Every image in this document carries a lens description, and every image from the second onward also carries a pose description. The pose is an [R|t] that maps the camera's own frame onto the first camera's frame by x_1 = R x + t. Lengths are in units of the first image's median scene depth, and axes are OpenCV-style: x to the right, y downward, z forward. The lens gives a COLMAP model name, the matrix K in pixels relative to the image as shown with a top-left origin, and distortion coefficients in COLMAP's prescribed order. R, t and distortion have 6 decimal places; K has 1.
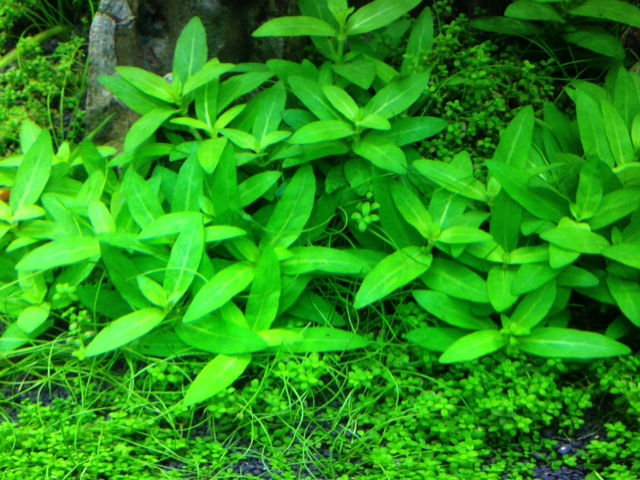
lens RADIAL K [[605.5, 0, 320.0], [0, 605.5, 240.0], [0, 0, 1]] dist [0.197424, -0.427037]
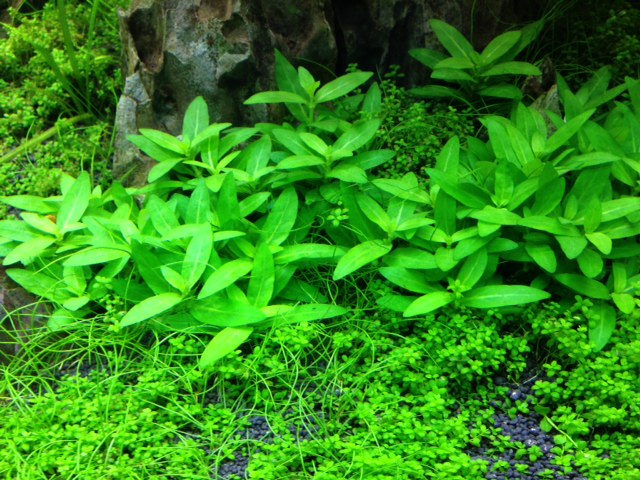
lens RADIAL K [[605.5, 0, 320.0], [0, 605.5, 240.0], [0, 0, 1]] dist [0.197424, -0.427037]
pose [[0.997826, -0.054884, 0.036479, -0.012648], [0.061946, 0.970013, -0.235027, 0.306291], [-0.022486, 0.236776, 0.971304, -0.233409]]
